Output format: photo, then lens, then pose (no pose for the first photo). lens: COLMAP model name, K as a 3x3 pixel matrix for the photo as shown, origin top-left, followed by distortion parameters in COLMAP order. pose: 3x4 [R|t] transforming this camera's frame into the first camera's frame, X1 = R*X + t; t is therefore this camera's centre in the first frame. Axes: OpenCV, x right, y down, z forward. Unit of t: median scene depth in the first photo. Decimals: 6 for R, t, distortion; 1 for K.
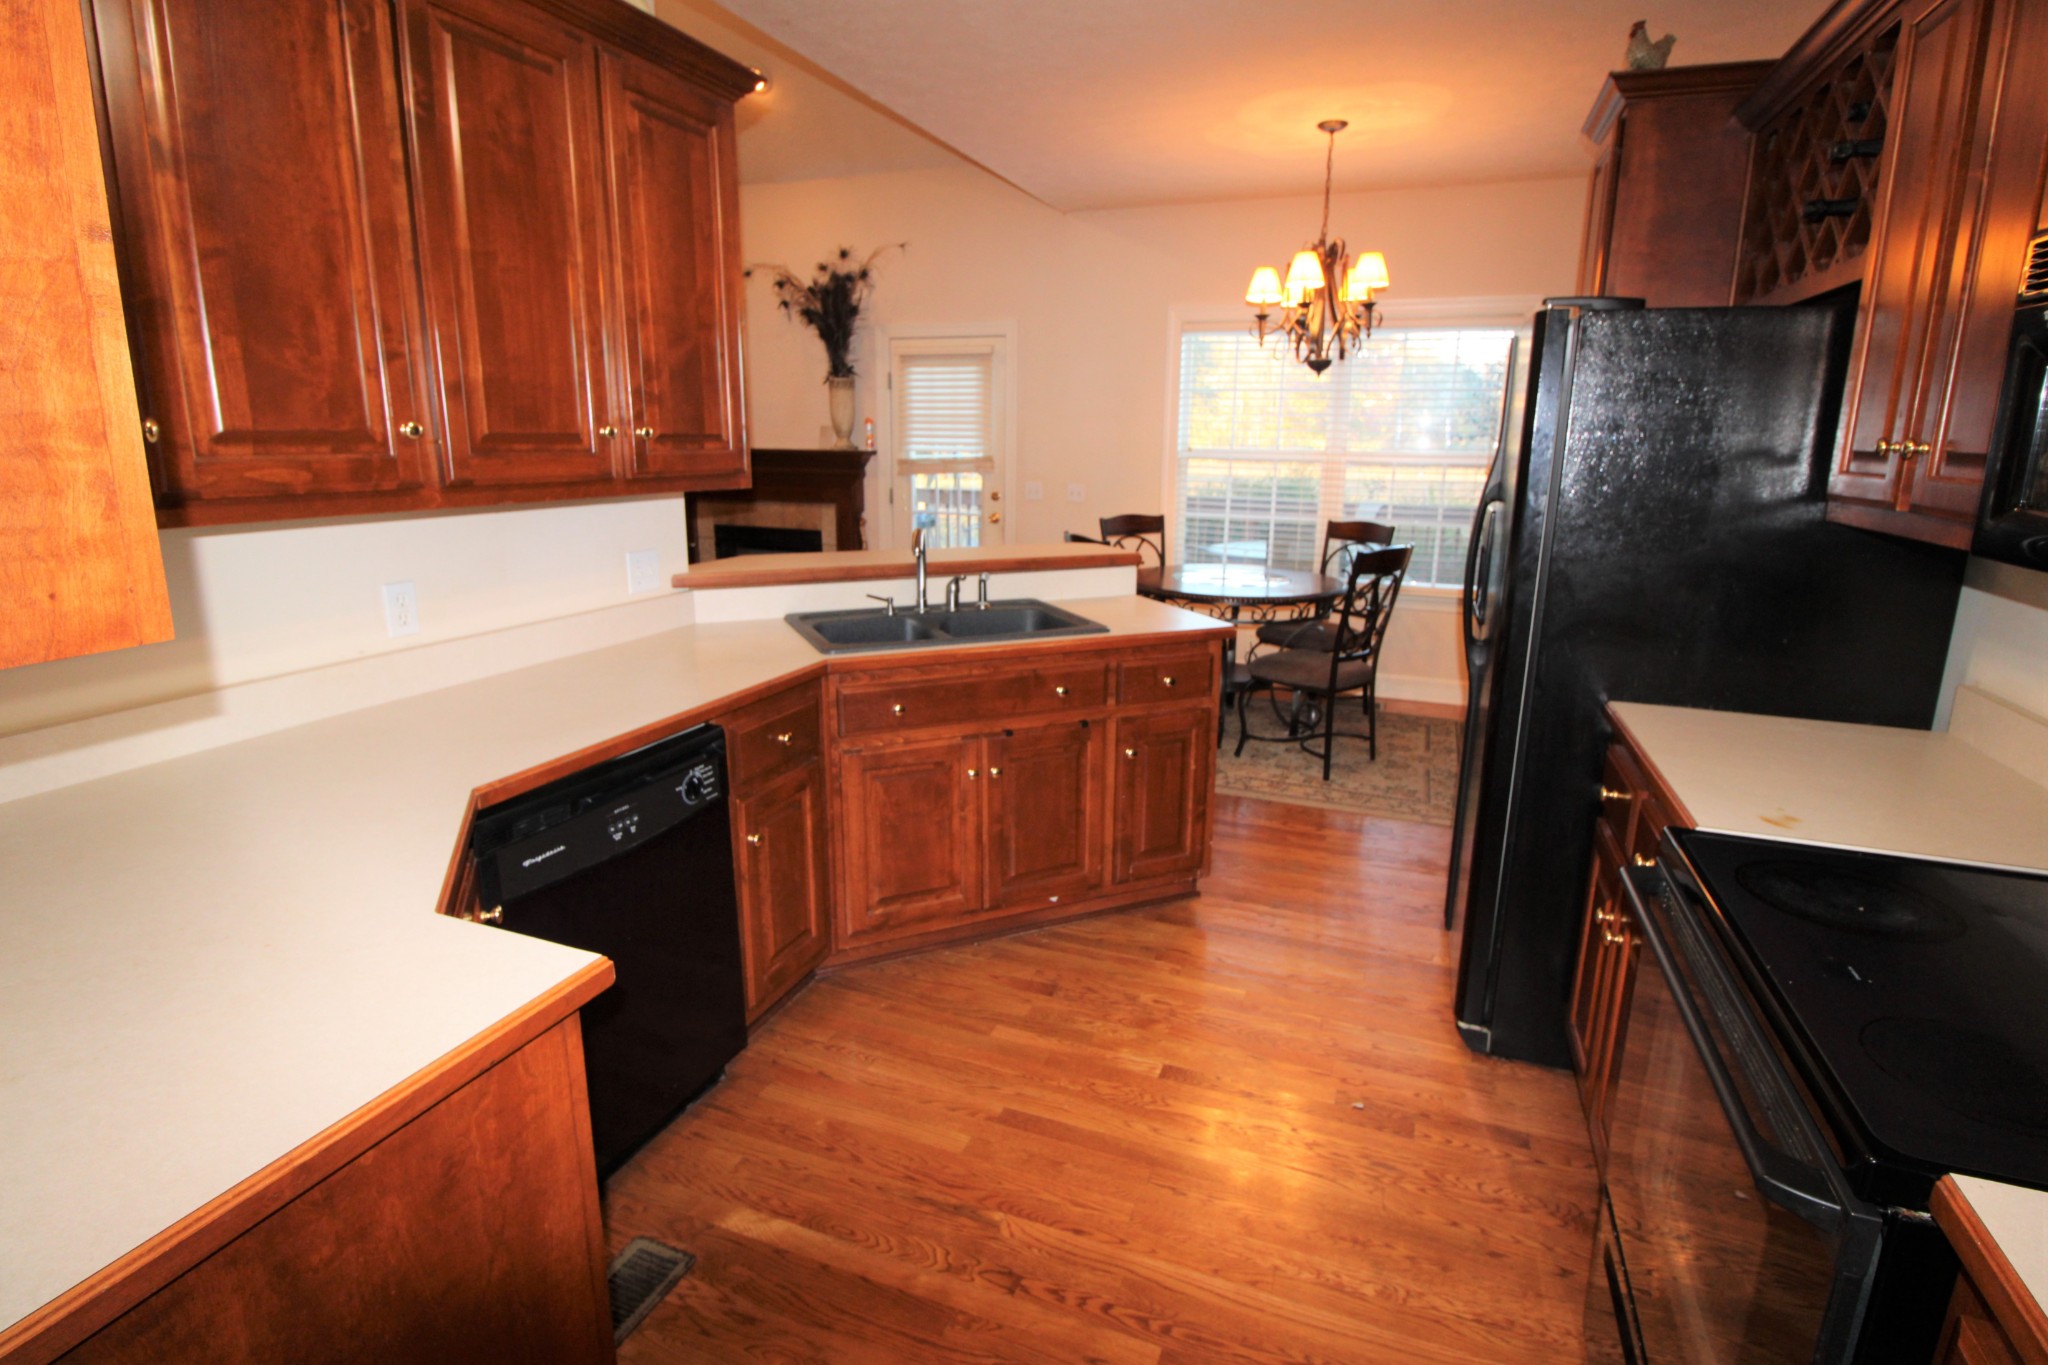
lens RADIAL K [[998.3, 0, 1036.5], [0, 998.3, 650.0], [0, 0, 1]] dist [0.004320, -0.013199]
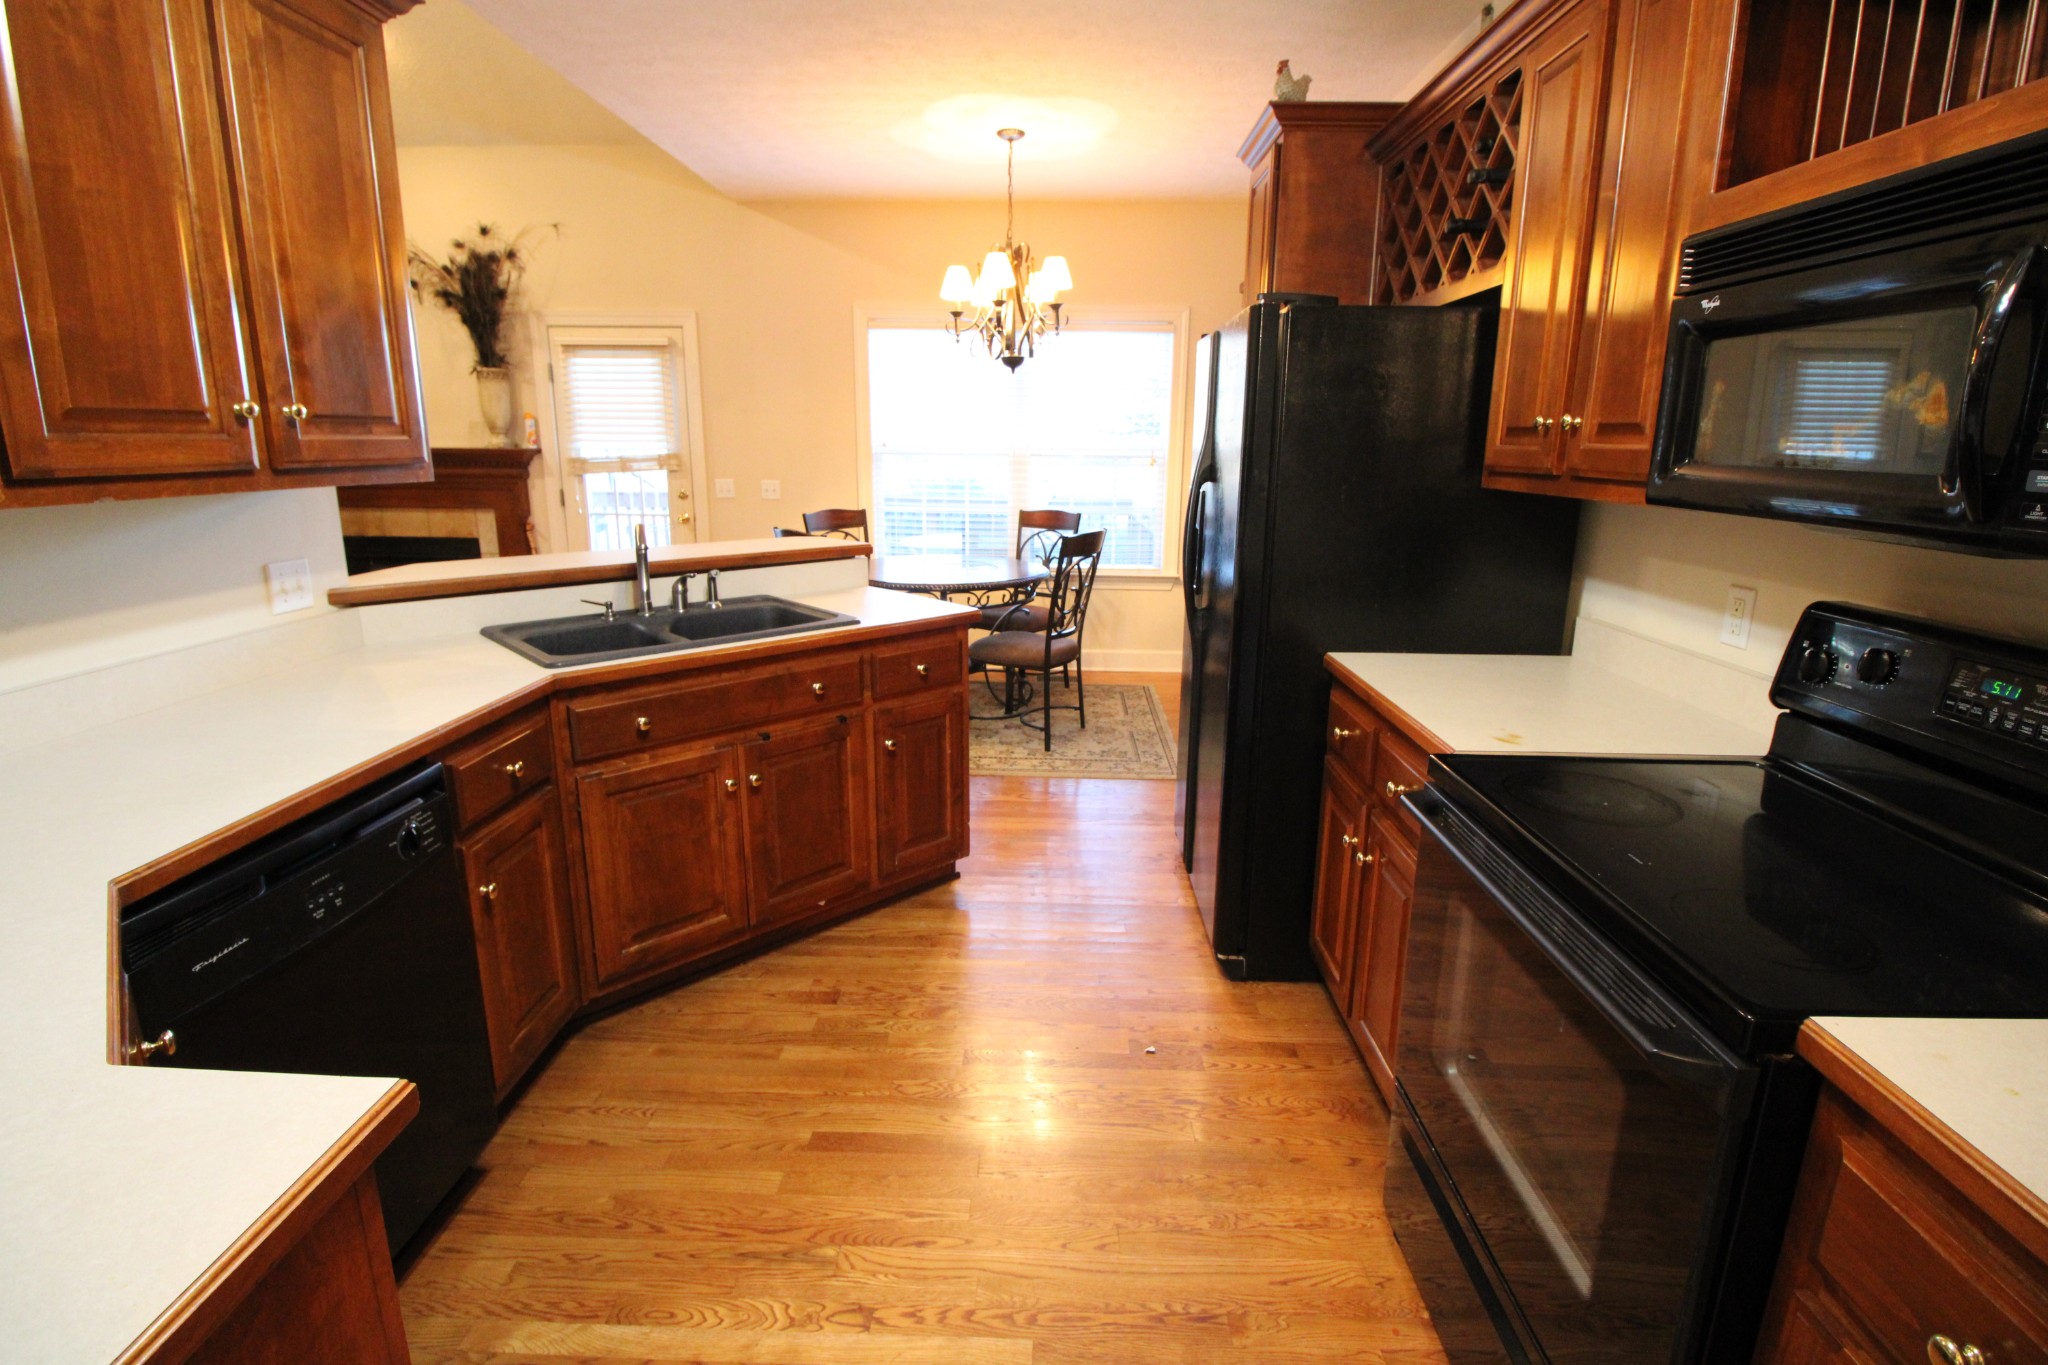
lens RADIAL K [[948.7, 0, 1030.2], [0, 948.7, 650.2], [0, 0, 1]] dist [0.007347, -0.016291]
pose [[0.942783, -0.075107, 0.324837, -0.080418], [0.072852, 0.997160, 0.019116, 0.002746], [-0.325350, 0.005643, 0.945577, 0.071104]]
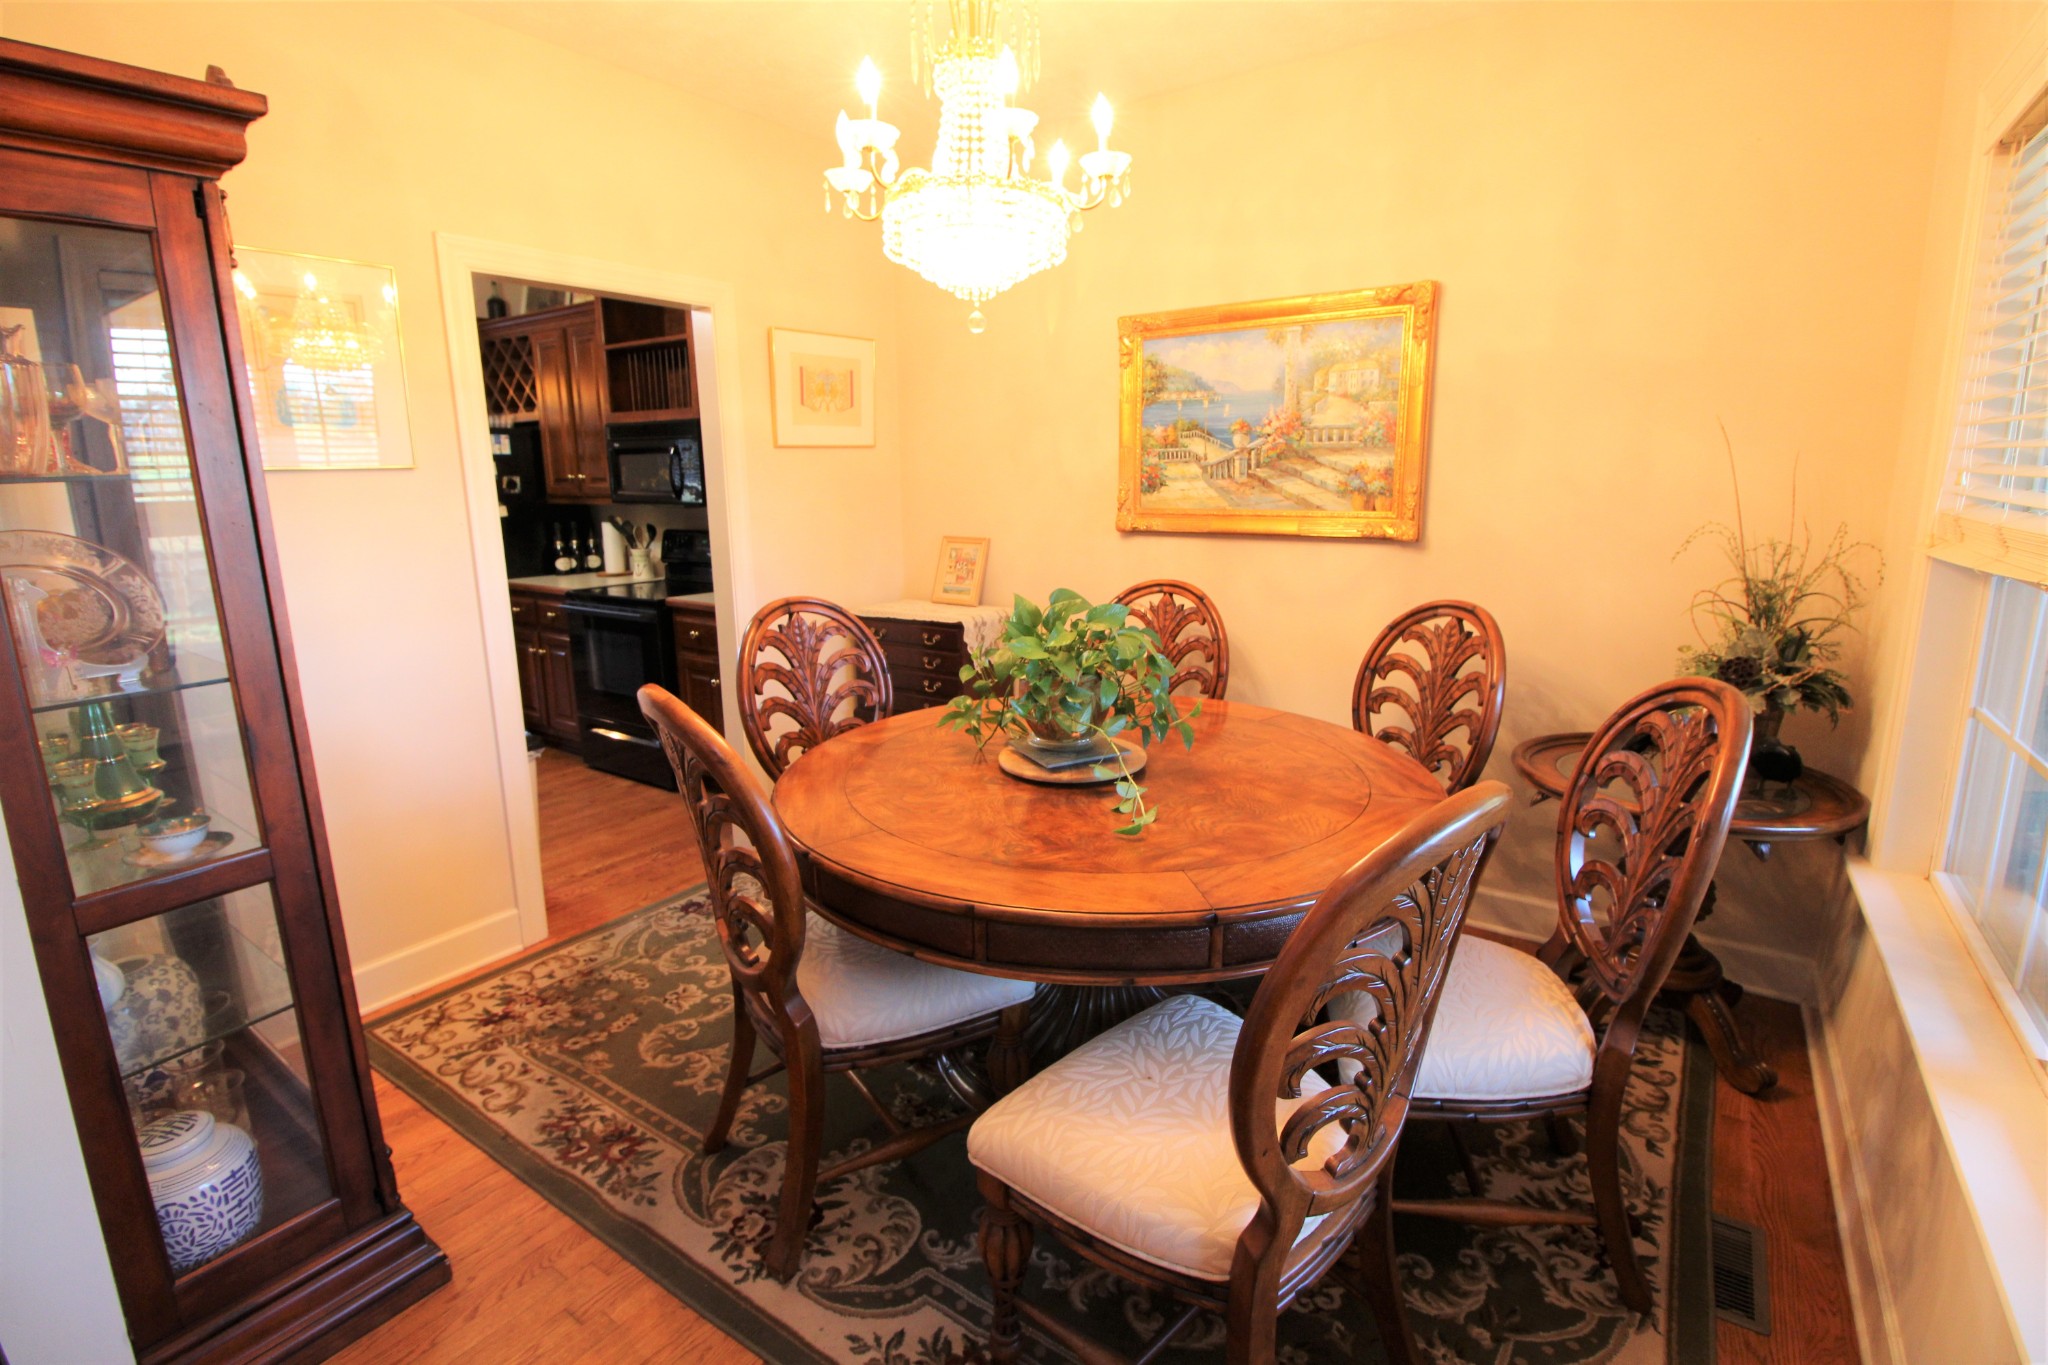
lens RADIAL K [[948.7, 0, 1030.2], [0, 948.7, 650.2], [0, 0, 1]] dist [0.007347, -0.016291]
pose [[0.240190, -0.198319, 0.950252, -1.165620], [0.218857, 0.964768, 0.146029, 0.137181], [-0.945733, 0.172895, 0.275131, -0.744537]]
